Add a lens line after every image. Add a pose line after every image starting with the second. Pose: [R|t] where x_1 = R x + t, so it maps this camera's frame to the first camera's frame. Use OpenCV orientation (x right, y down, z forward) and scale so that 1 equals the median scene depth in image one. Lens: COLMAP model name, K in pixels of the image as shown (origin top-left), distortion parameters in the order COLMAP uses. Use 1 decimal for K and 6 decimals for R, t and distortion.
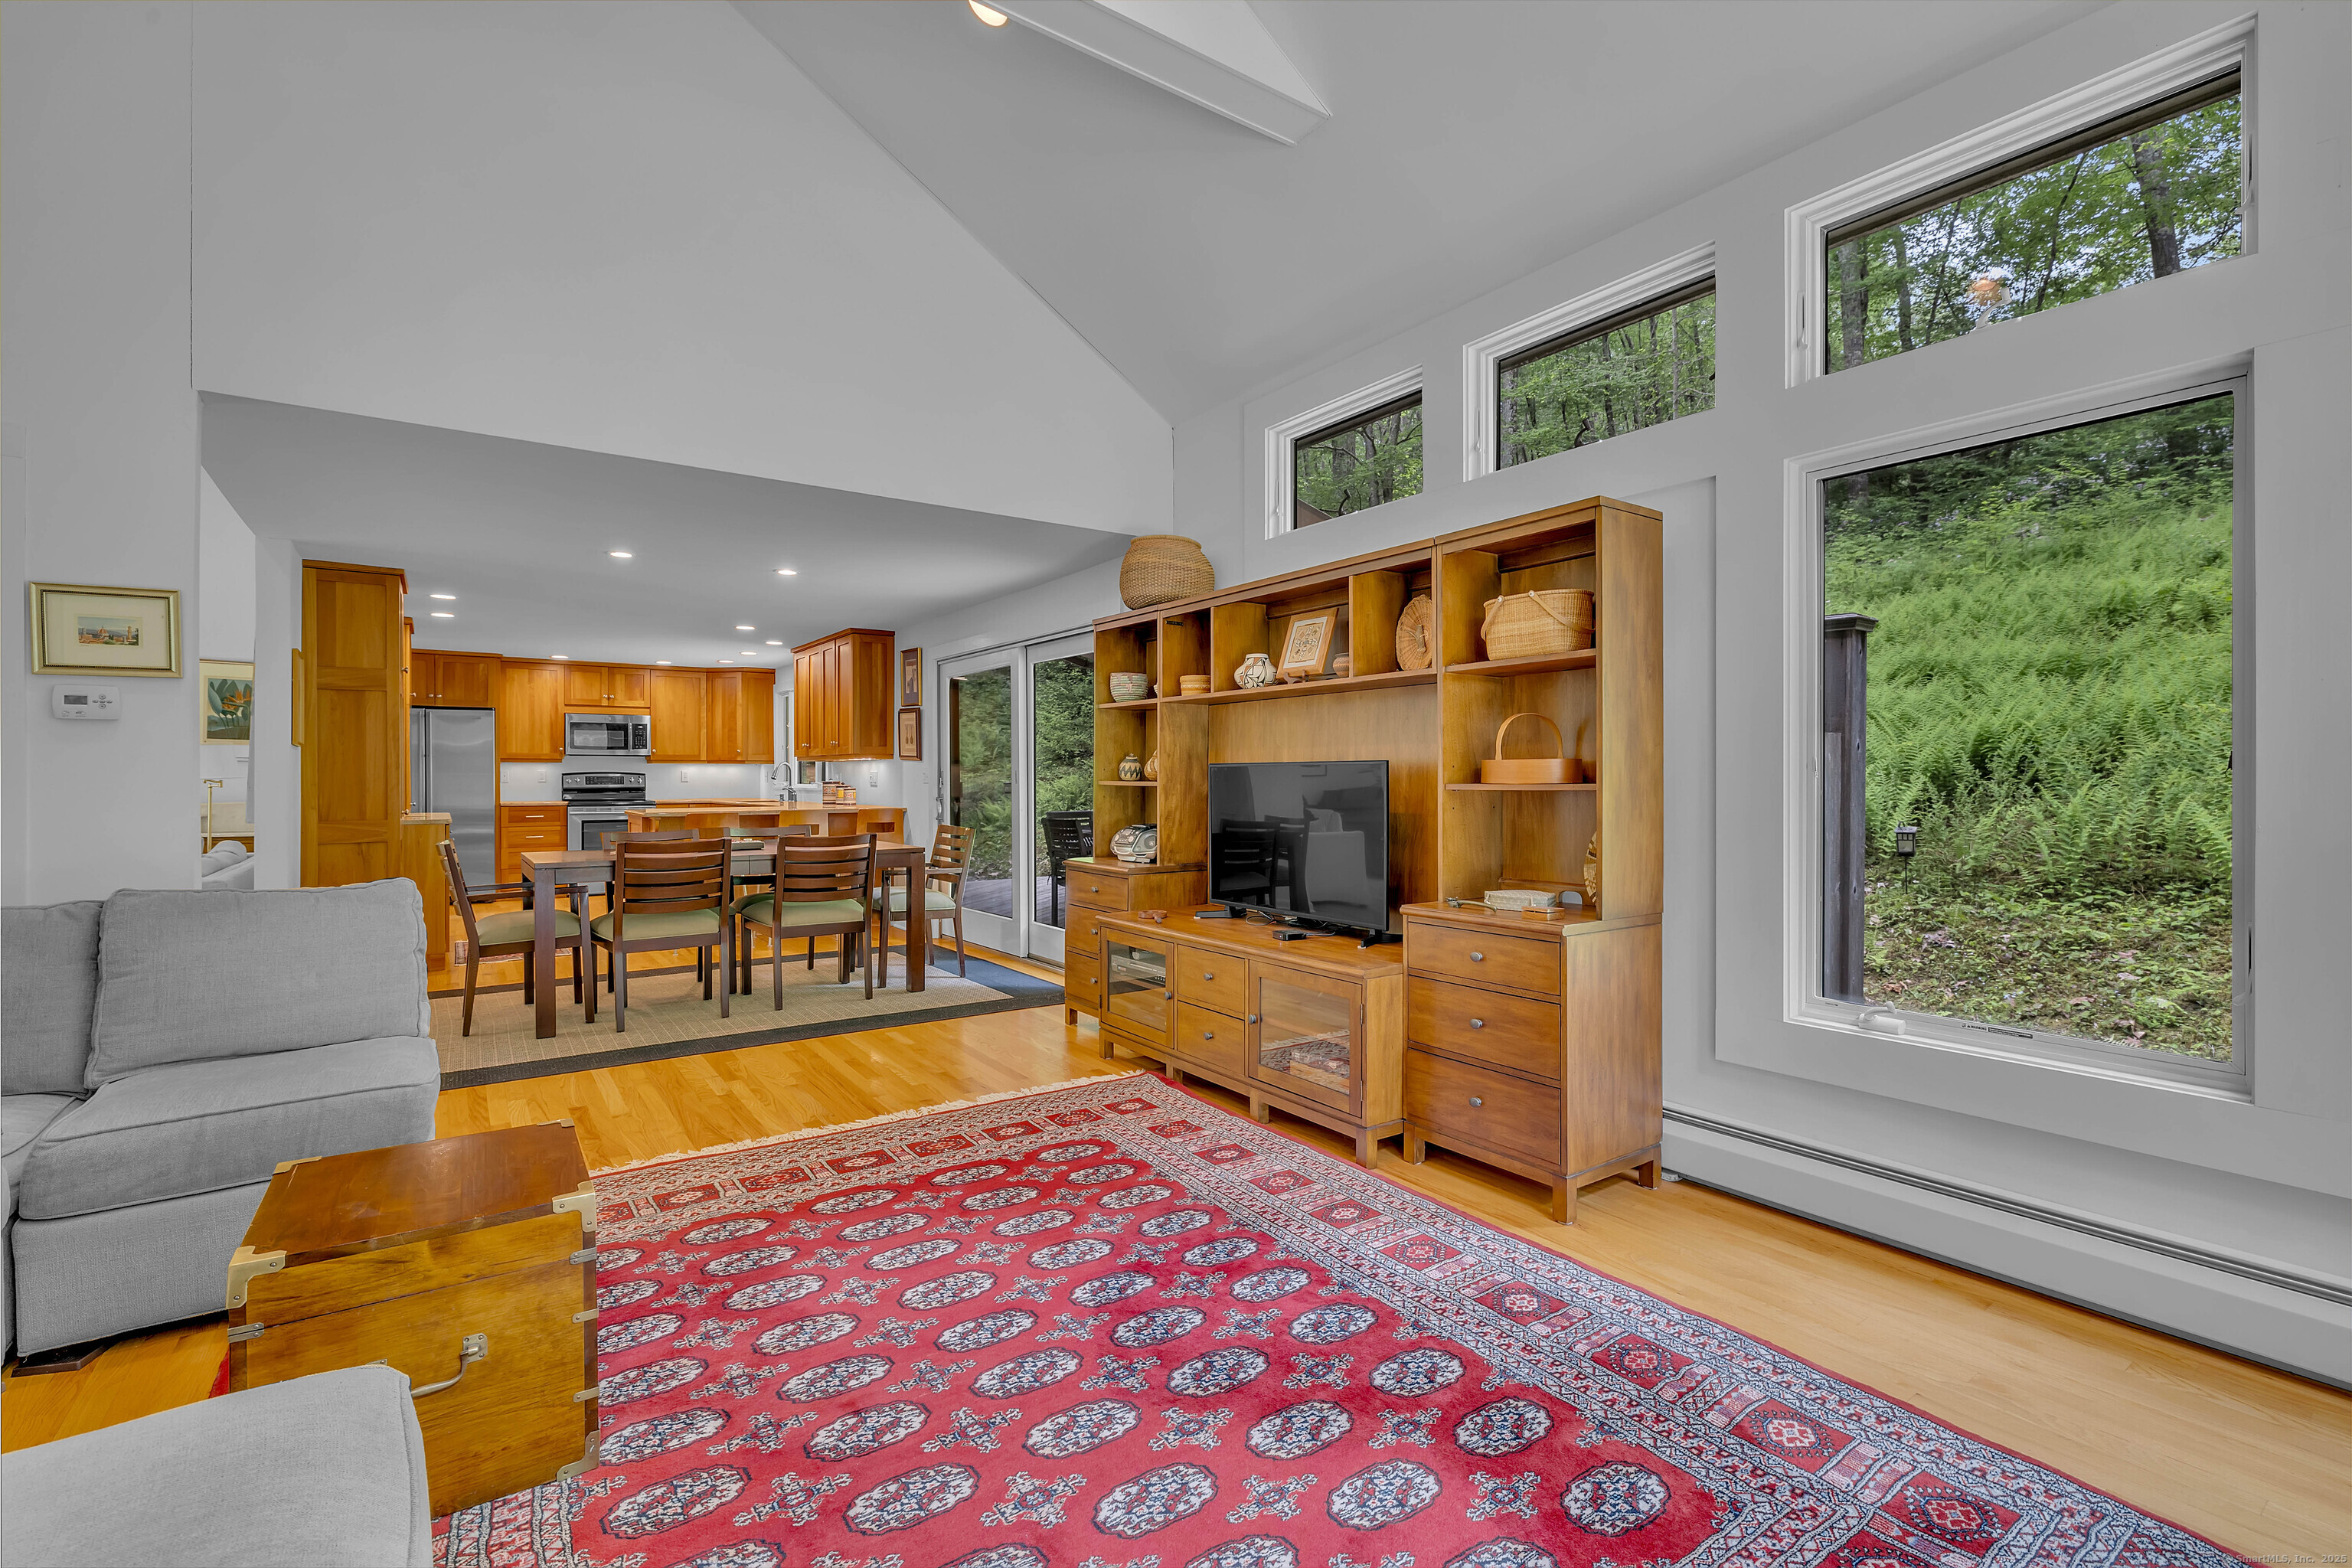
lens RADIAL K [[1109.8, 0, 1195.1], [0, 1109.8, 782.2], [0, 0, 1]] dist [-0.004131, -0.000136]
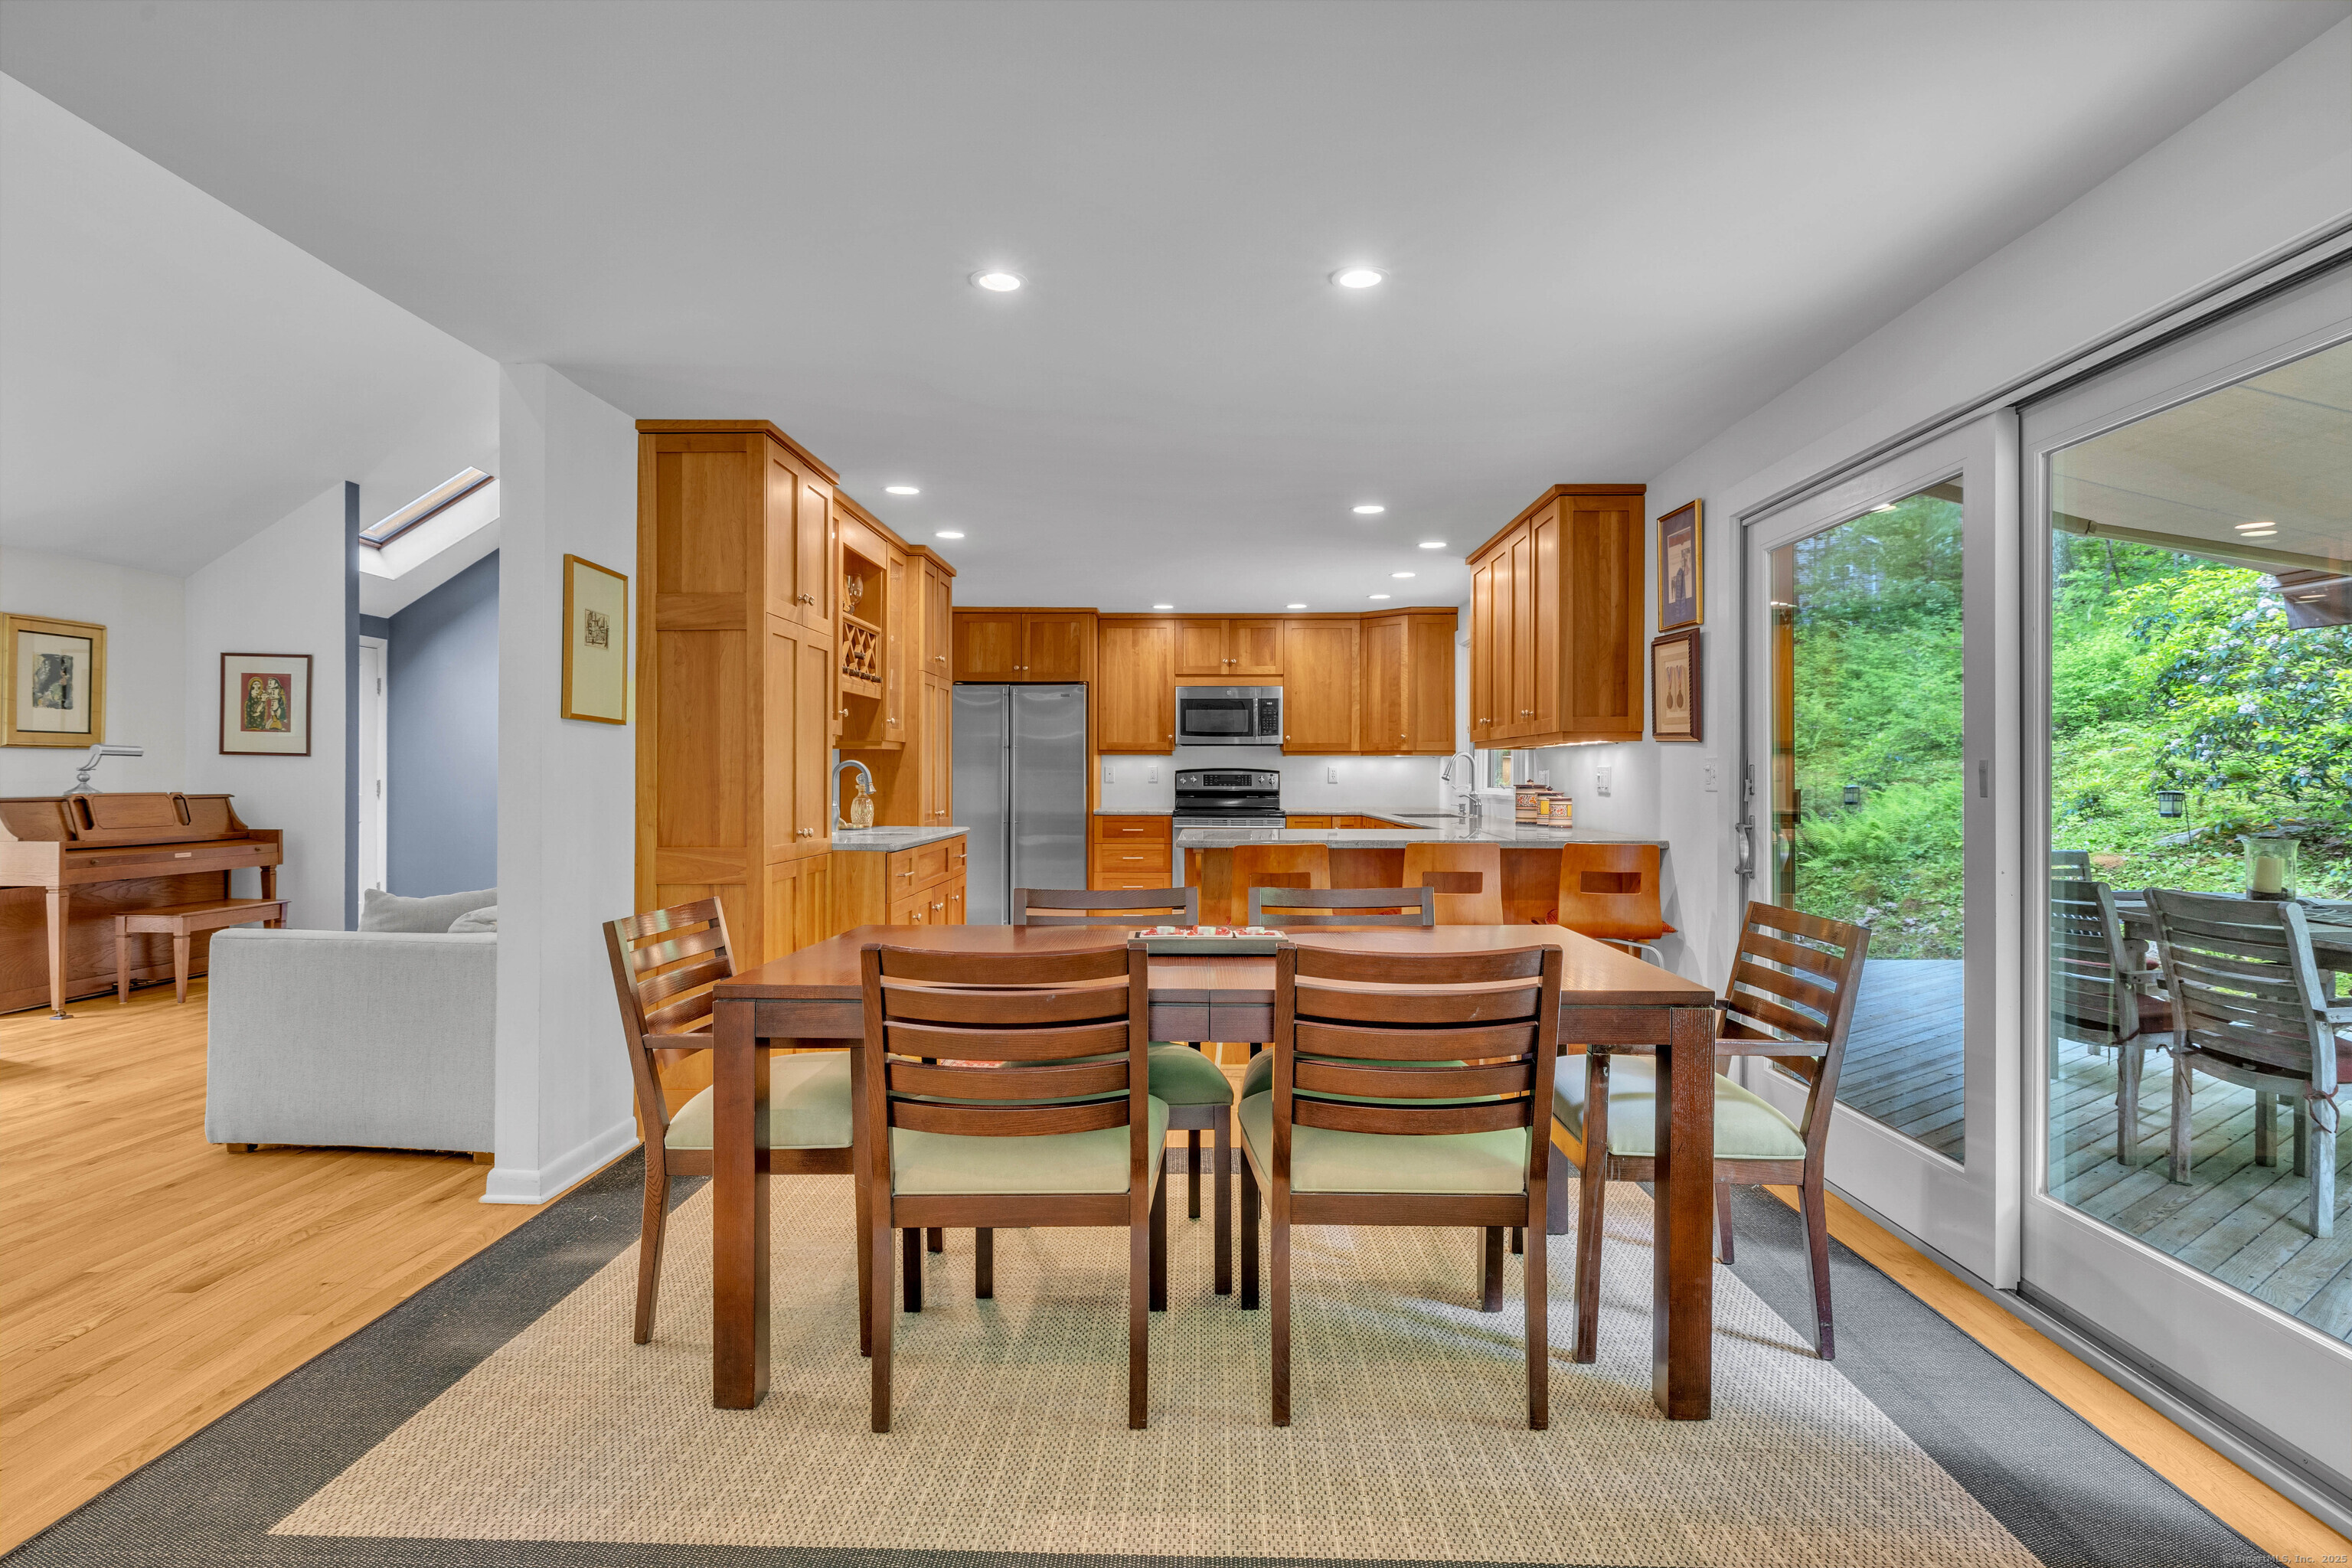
lens RADIAL K [[1254.3, 0, 1156.7], [0, 1254.3, 781.0], [0, 0, 1]] dist [-0.002379, 0.000957]
pose [[0.796531, 0.006004, -0.604568, -0.089359], [-0.006569, 0.999978, 0.001275, -0.001932], [0.604562, 0.002956, 0.796553, 0.358337]]
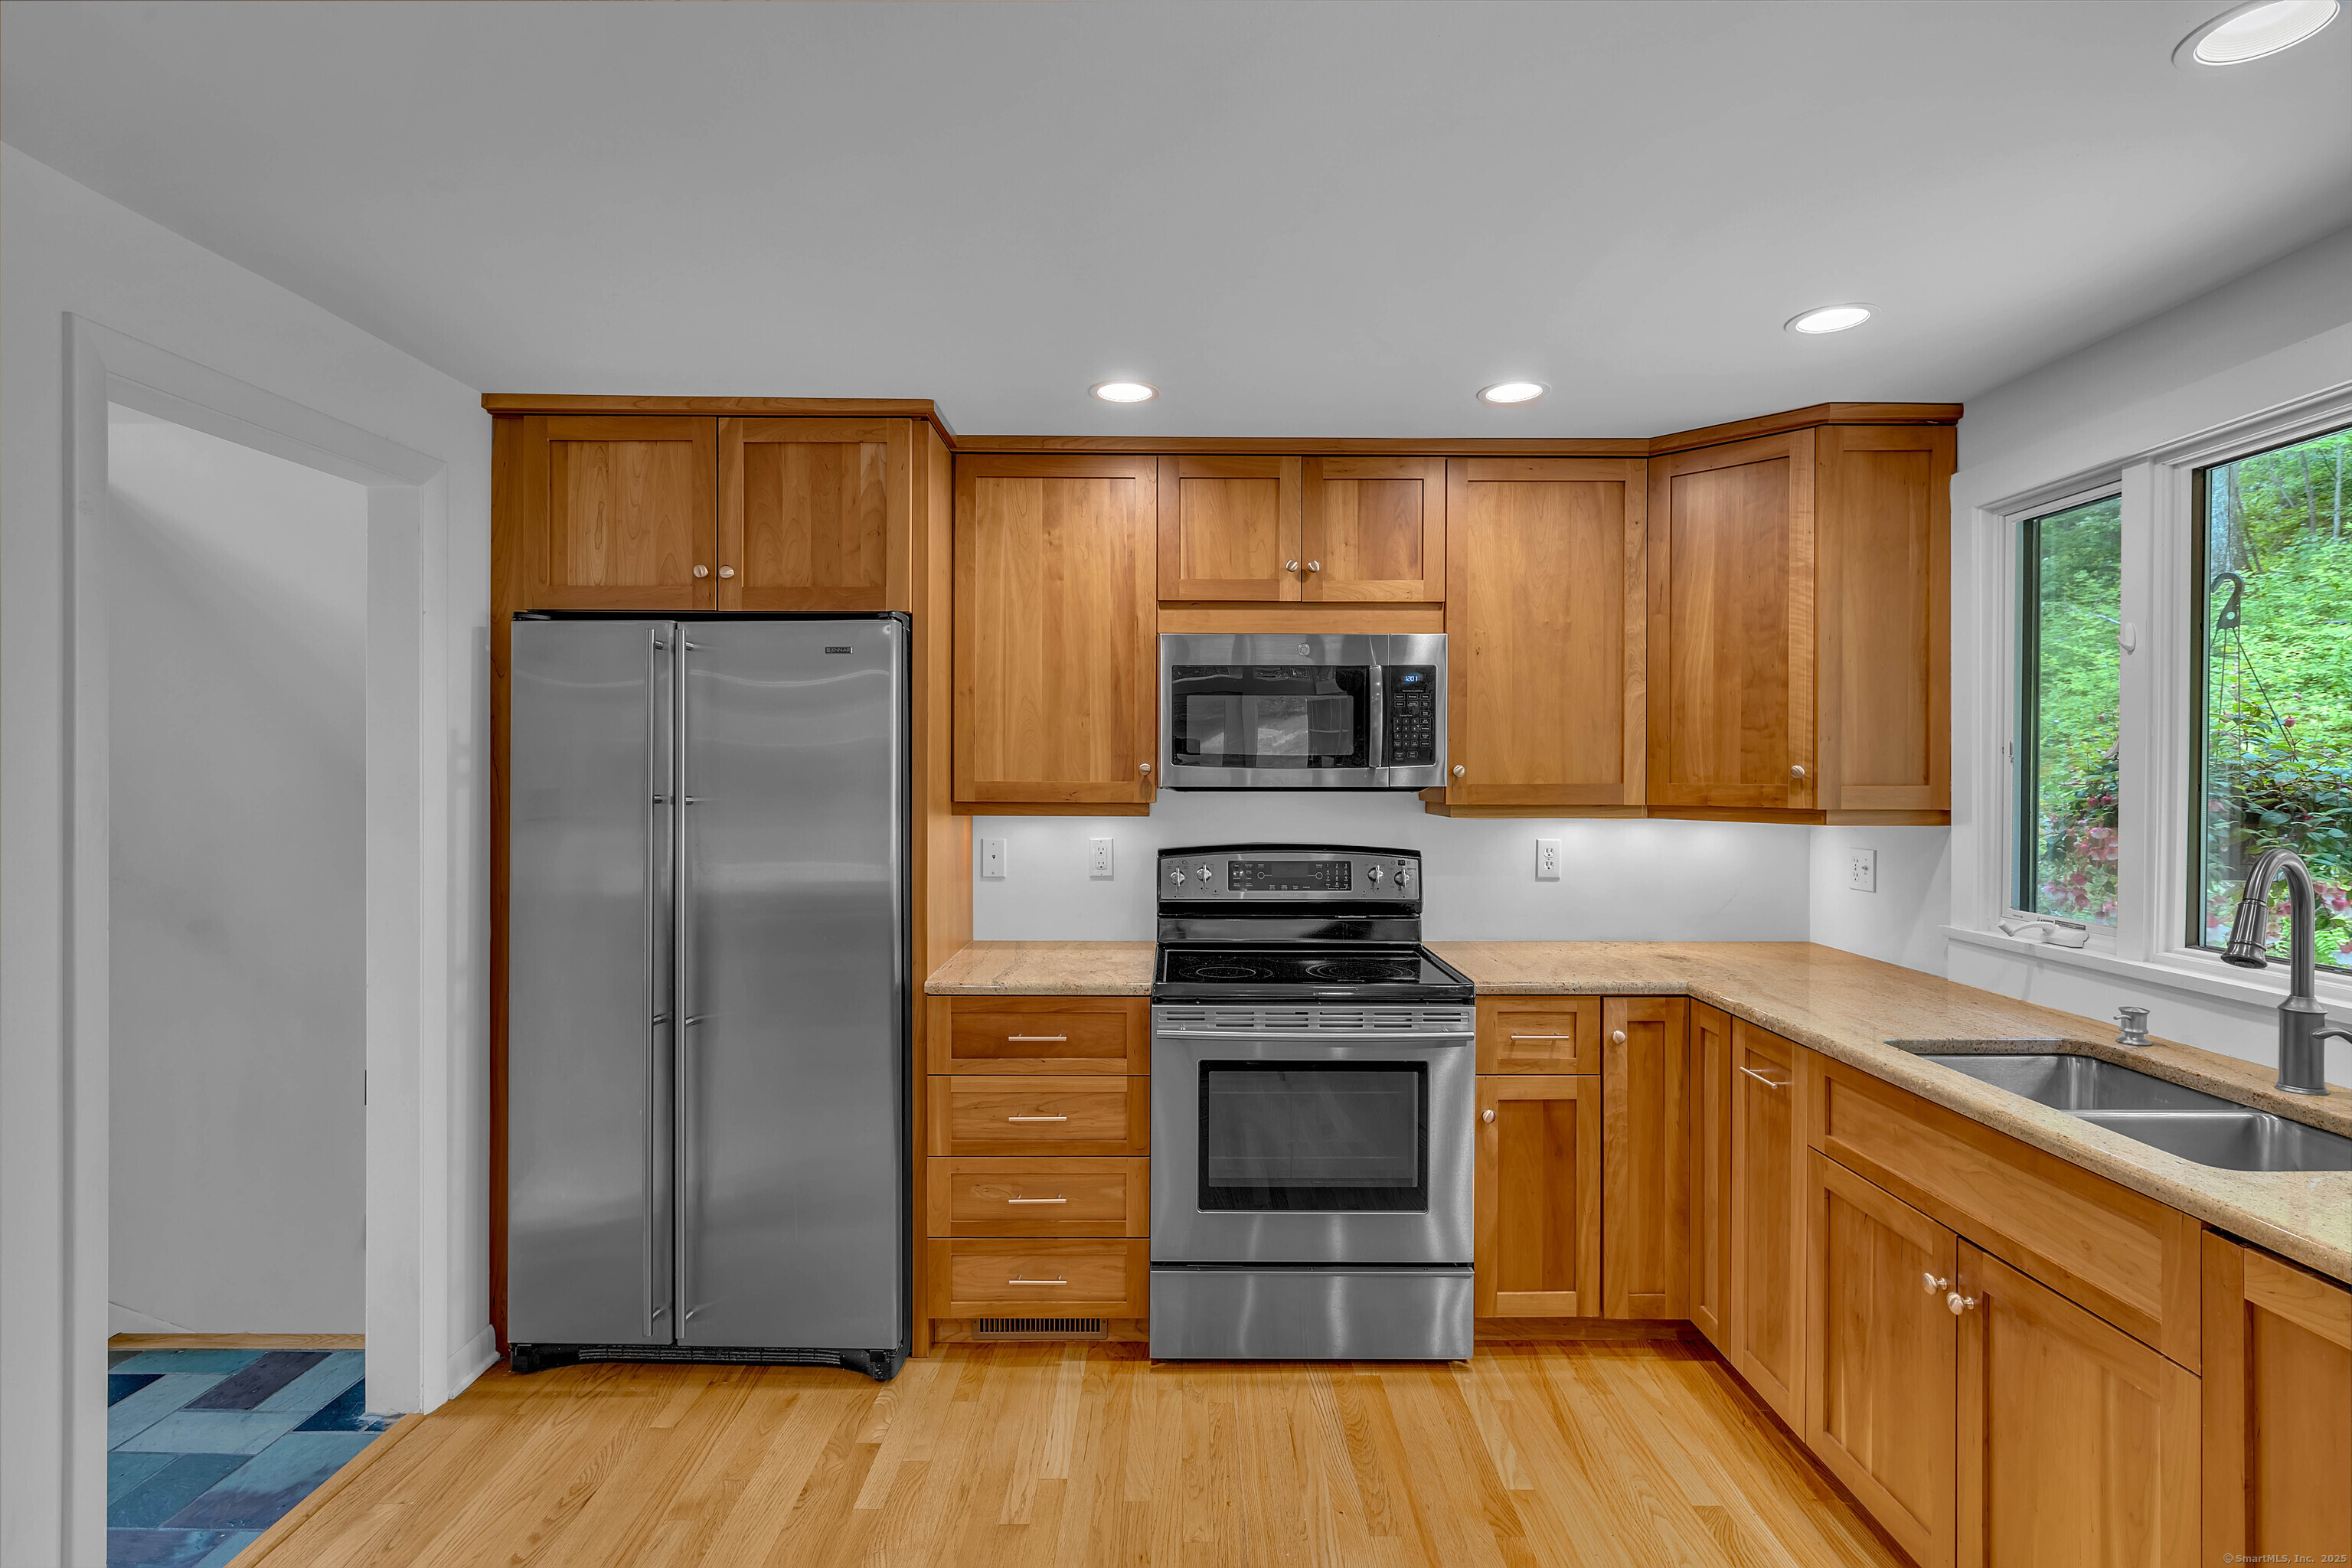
lens RADIAL K [[1132.9, 0, 1200.7], [0, 1132.9, 782.2], [0, 0, 1]] dist [-0.002722, 0.000955]
pose [[0.832759, 0.008646, -0.553569, -0.422945], [-0.005849, 0.999960, 0.006819, -0.029110], [0.553605, -0.002441, 0.832776, 0.806406]]
